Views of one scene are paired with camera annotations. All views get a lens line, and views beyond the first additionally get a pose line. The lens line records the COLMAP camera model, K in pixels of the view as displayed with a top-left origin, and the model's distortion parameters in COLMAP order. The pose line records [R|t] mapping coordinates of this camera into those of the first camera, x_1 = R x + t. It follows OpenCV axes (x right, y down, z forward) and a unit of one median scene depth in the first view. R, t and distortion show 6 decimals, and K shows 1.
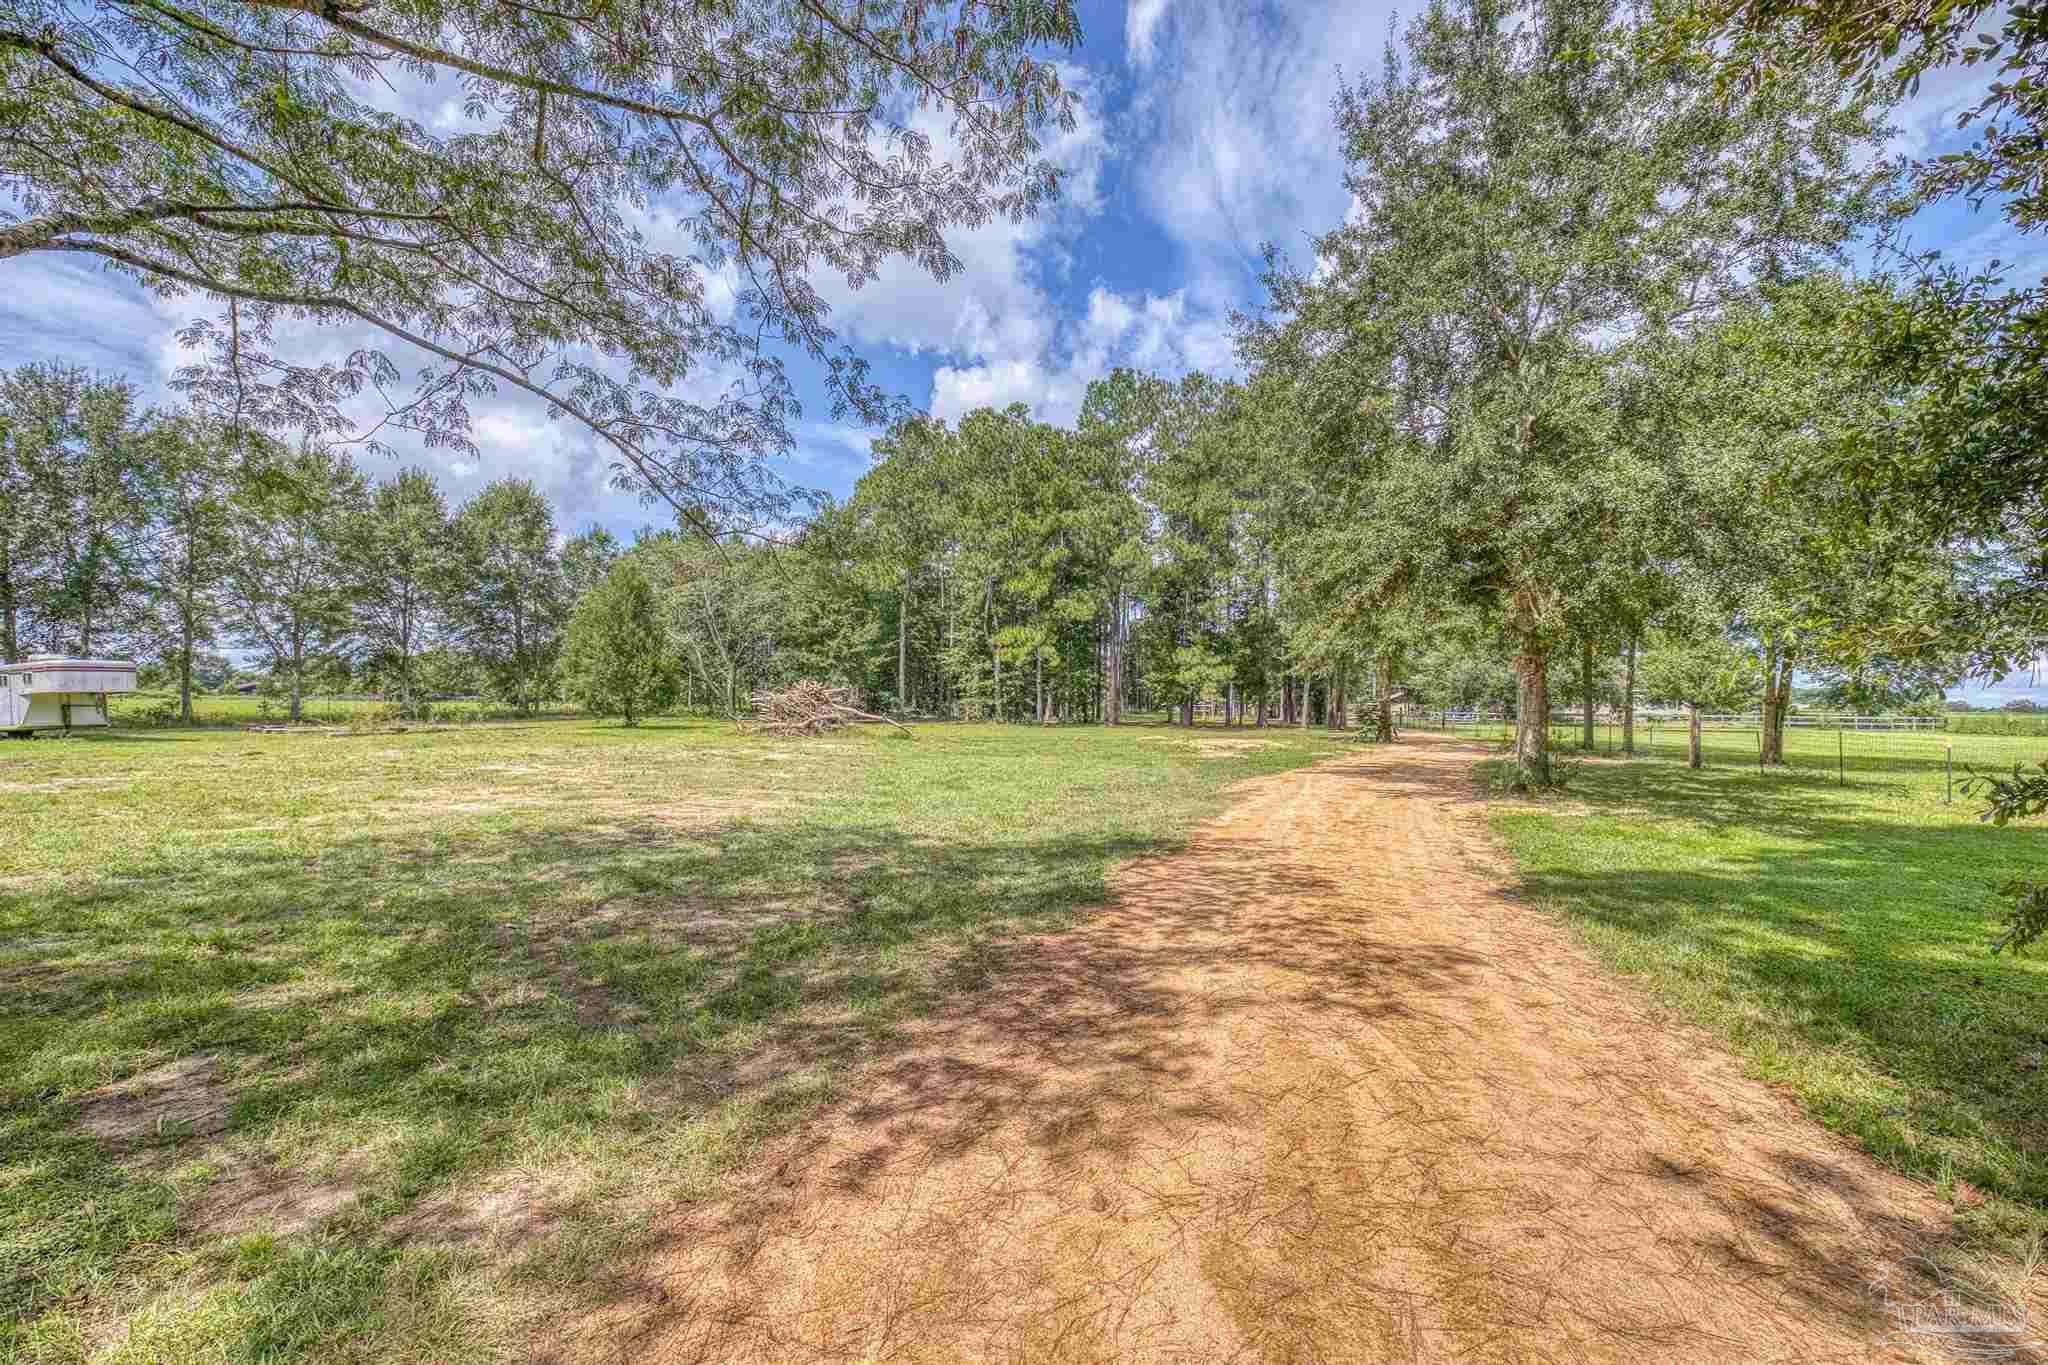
lens RADIAL K [[885.5, 0, 1025.6], [0, 885.5, 685.2], [0, 0, 1]] dist [-0.000063, -0.000029]
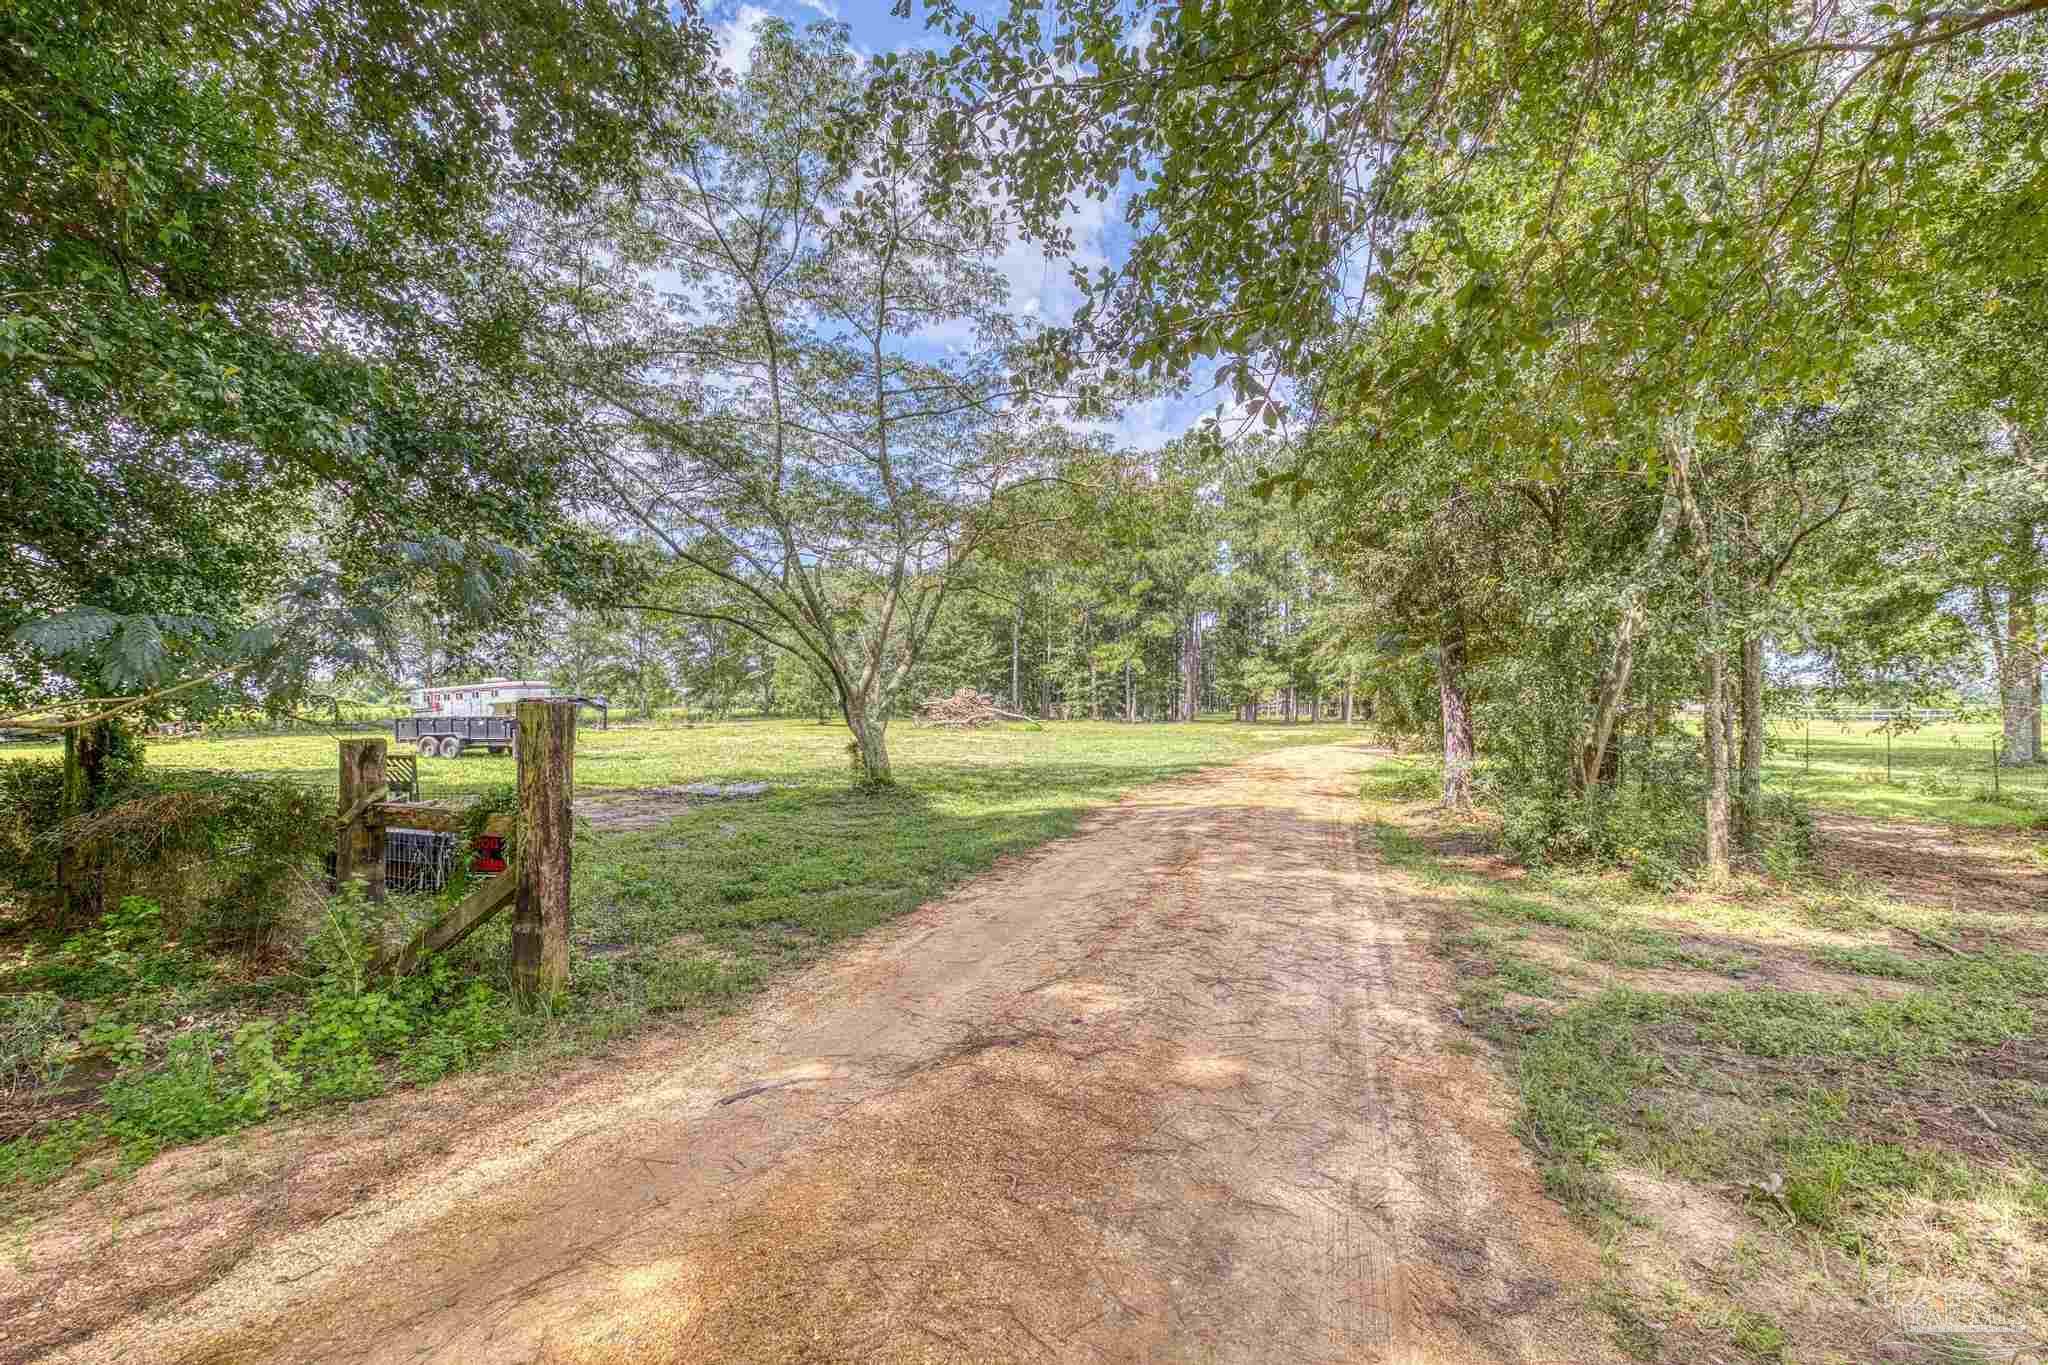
lens RADIAL K [[885.5, 0, 1021.0], [0, 885.5, 684.3], [0, 0, 1]] dist [-0.000063, -0.000029]
pose [[0.996381, -0.011191, -0.084261, -0.030643], [0.010798, 0.999929, -0.005124, -0.003274], [0.084313, 0.004196, 0.996431, -0.243245]]
